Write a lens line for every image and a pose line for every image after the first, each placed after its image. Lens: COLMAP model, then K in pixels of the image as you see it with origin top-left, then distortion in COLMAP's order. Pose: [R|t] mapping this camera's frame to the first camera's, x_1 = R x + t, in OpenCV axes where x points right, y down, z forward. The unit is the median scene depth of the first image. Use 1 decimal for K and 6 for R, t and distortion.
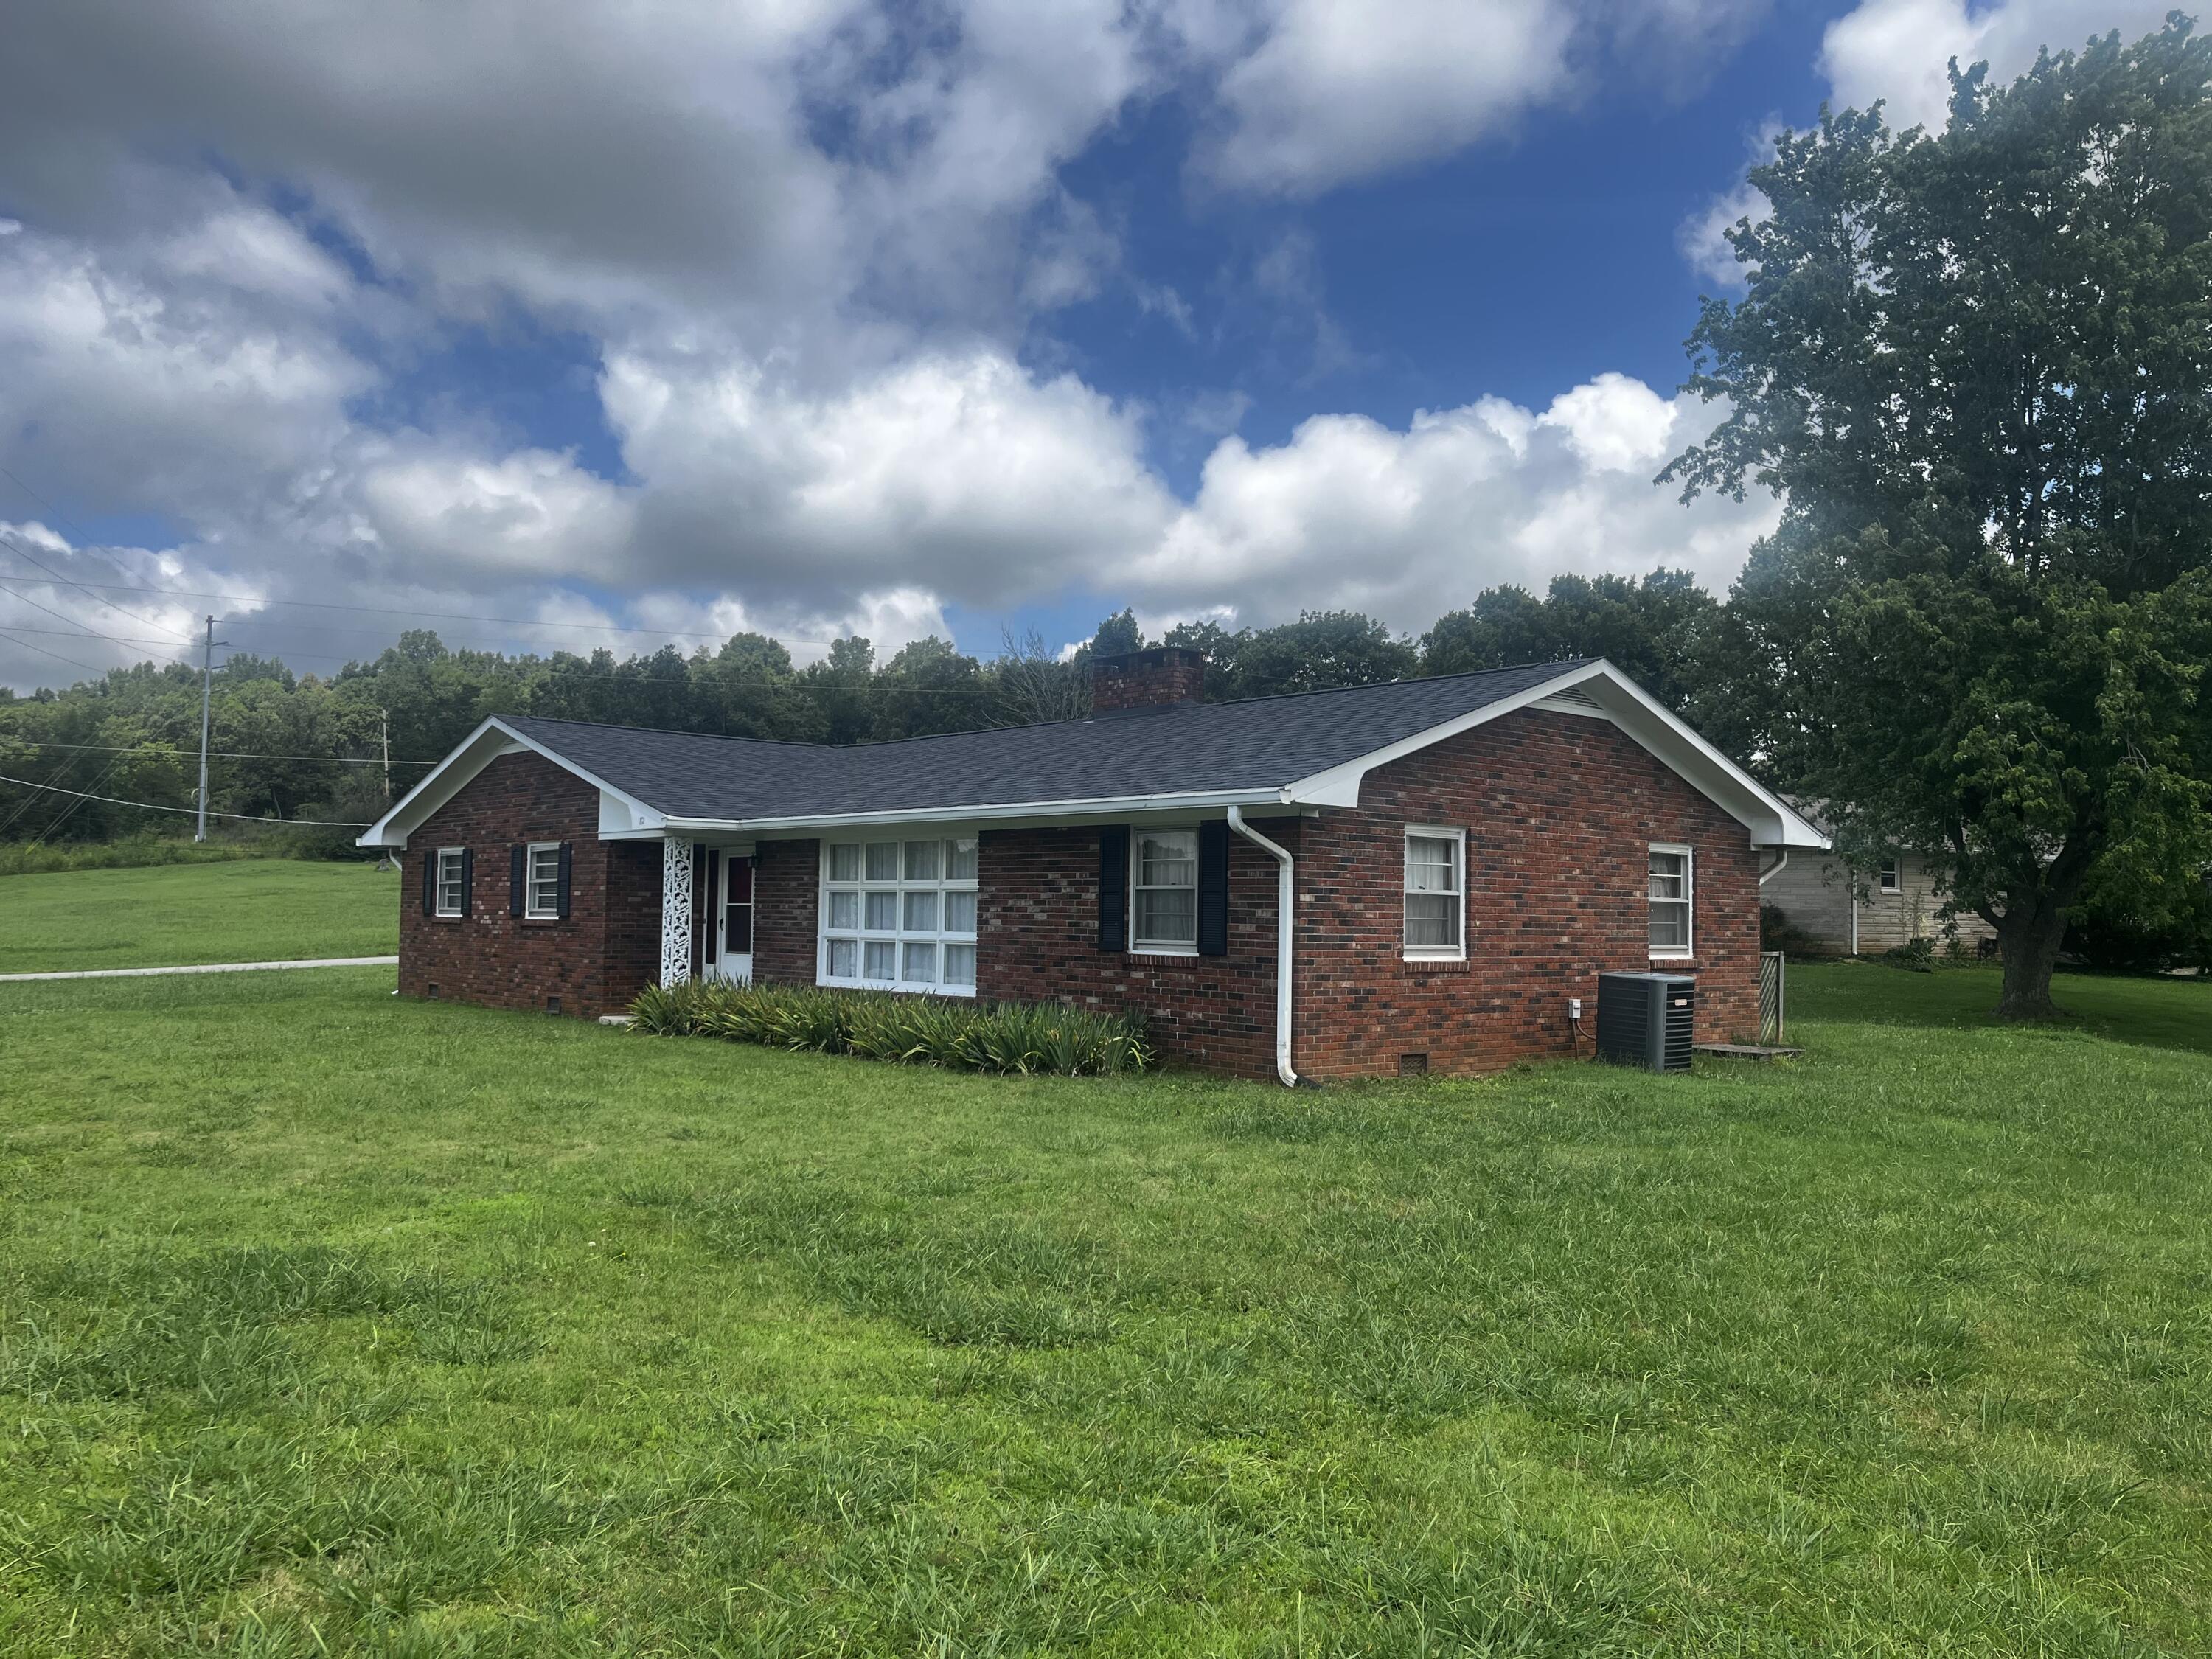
lens RADIAL K [[1681.0, 0, 1107.6], [0, 1681.0, 751.1], [0, 0, 1]] dist [-0.002138, 0.000350]
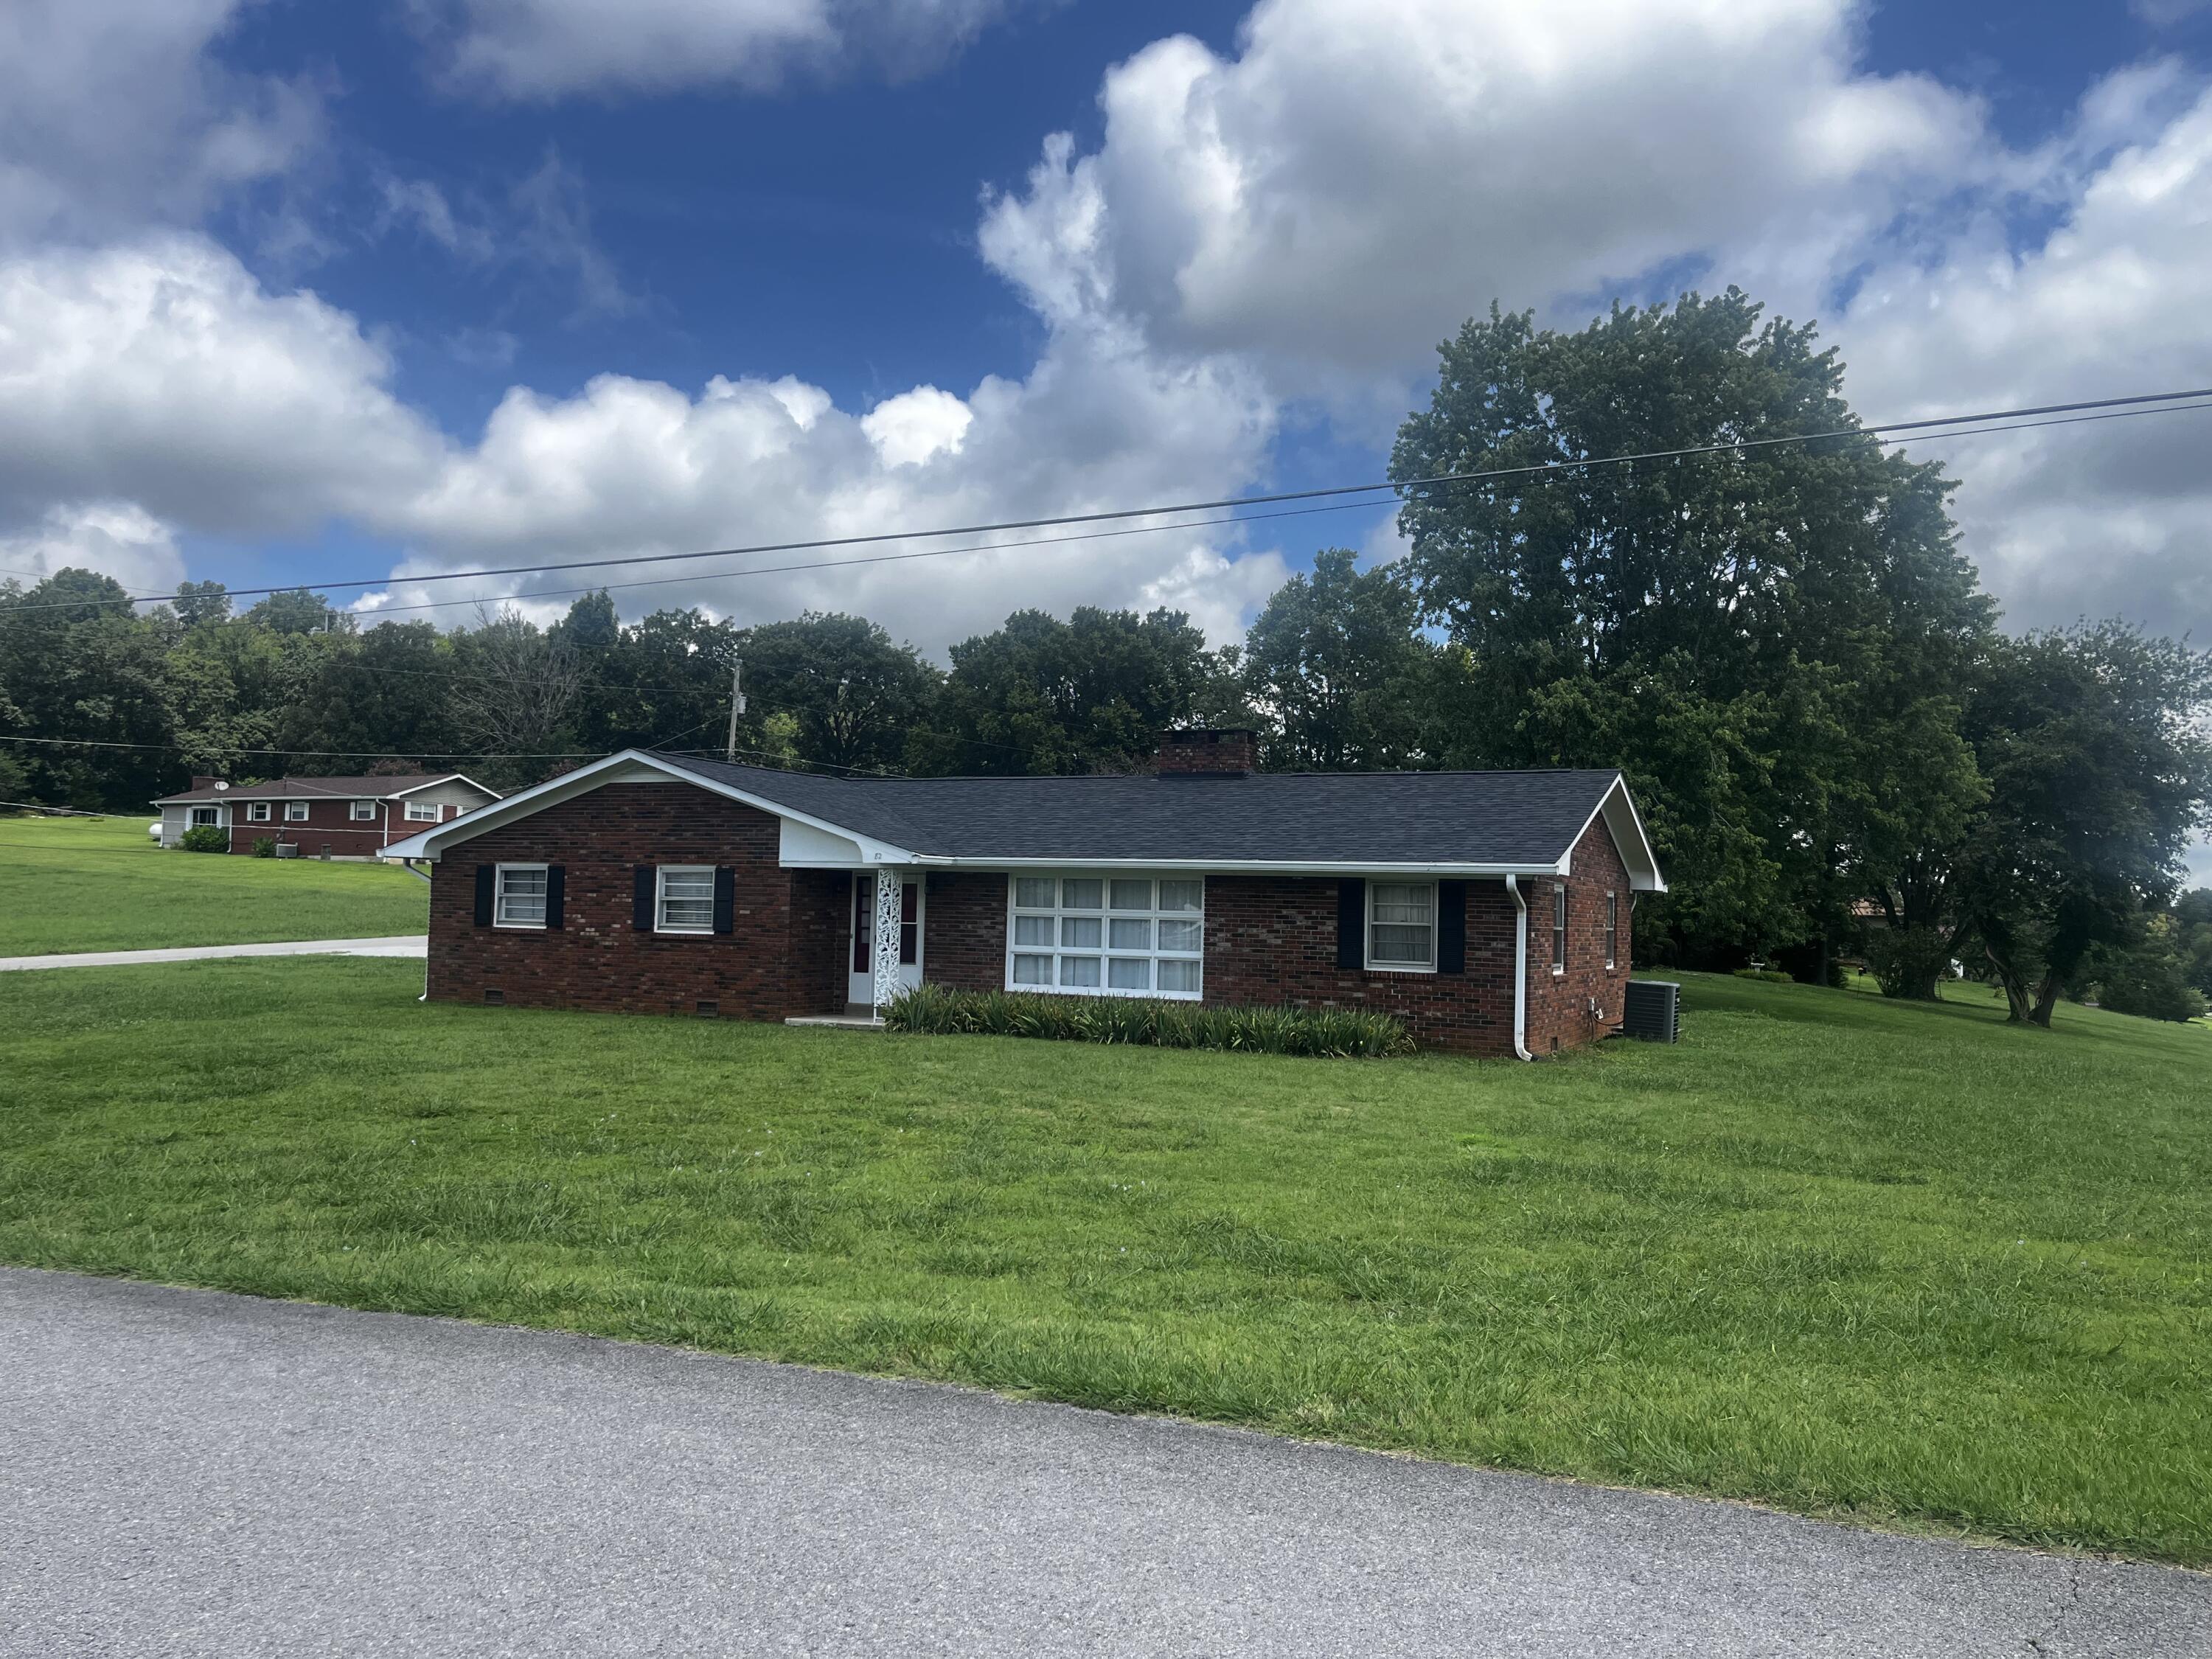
lens RADIAL K [[1640.5, 0, 1106.0], [0, 1640.5, 829.5], [0, 0, 1]] dist [0.010597, -0.100506]
pose [[0.910814, 0.023501, 0.412147, -0.600550], [-0.049896, 0.997326, 0.053399, -0.046751], [-0.409790, -0.069201, 0.909551, -0.117165]]
